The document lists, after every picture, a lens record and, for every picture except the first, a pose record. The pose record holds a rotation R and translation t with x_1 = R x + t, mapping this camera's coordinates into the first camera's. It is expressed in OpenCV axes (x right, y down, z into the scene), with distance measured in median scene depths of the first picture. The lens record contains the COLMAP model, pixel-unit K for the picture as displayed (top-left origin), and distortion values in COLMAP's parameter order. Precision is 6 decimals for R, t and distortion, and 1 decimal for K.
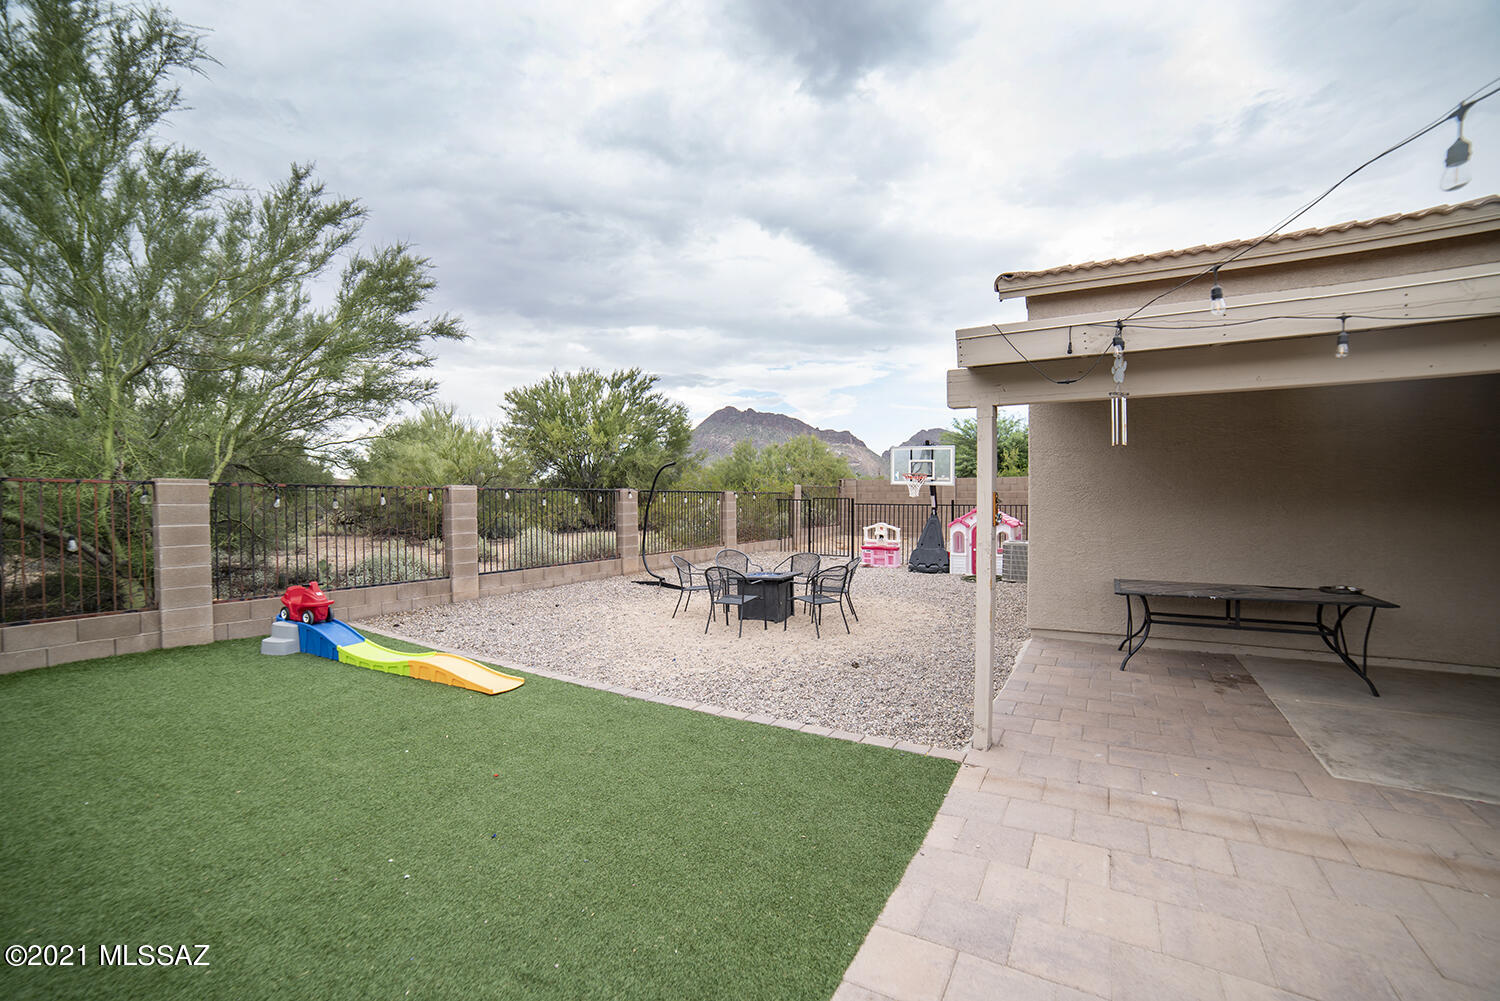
lens RADIAL K [[643.5, 0, 711.0], [0, 643.5, 486.5], [0, 0, 1]] dist [-0.100151, 0.029770]
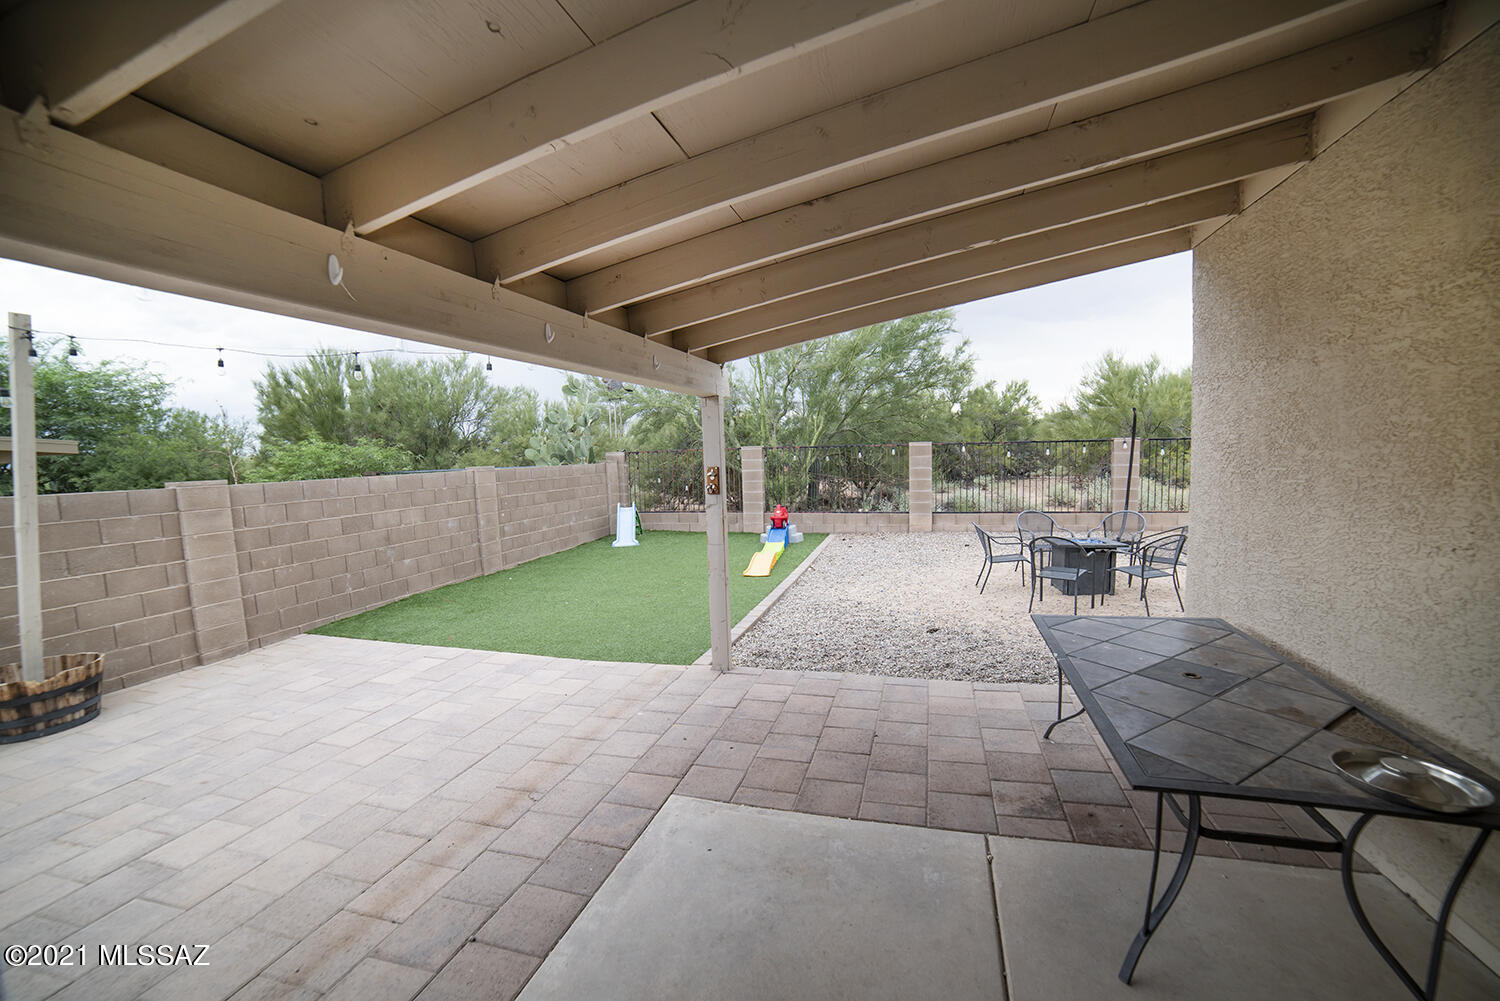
lens RADIAL K [[614.0, 0, 732.6], [0, 614.0, 500.3], [0, 0, 1]] dist [-0.084583, 0.024018]
pose [[0.237362, 0.074350, -0.968572, 1.050545], [0.045622, 0.995113, 0.087568, -0.014276], [0.970349, -0.064974, 0.232810, 0.498180]]
